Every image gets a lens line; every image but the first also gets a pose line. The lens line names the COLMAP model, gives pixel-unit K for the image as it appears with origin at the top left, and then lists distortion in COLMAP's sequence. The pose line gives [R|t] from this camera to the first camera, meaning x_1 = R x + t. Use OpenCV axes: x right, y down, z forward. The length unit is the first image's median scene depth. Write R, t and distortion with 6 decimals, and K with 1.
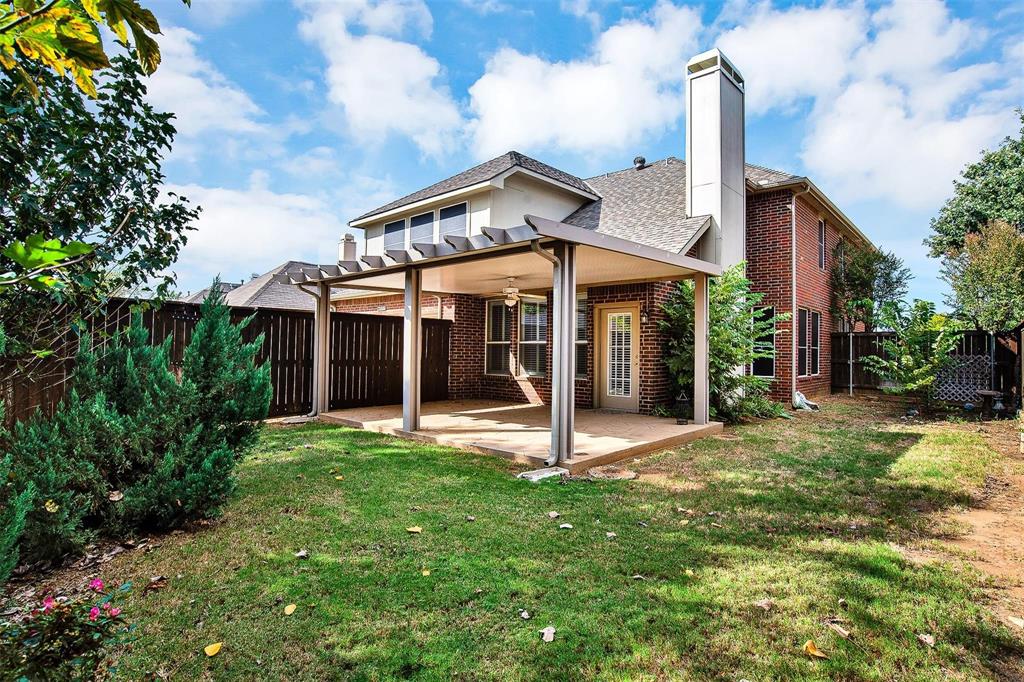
lens RADIAL K [[537.8, 0, 522.8], [0, 537.8, 331.2], [0, 0, 1]] dist [-0.074130, 0.027567]
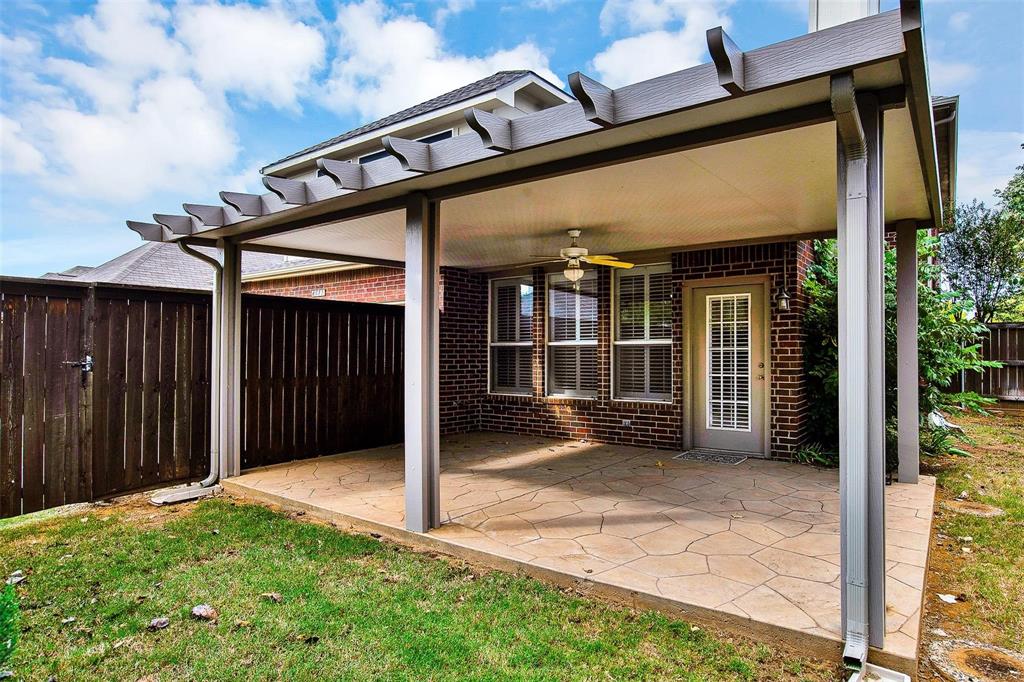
lens RADIAL K [[608.0, 0, 507.5], [0, 608.0, 332.5], [0, 0, 1]] dist [-0.033410, 0.000018]
pose [[0.996509, -0.009033, 0.082995, -0.132642], [0.008612, 0.999948, 0.005431, 0.003784], [-0.083040, -0.004697, 0.996535, 0.335339]]
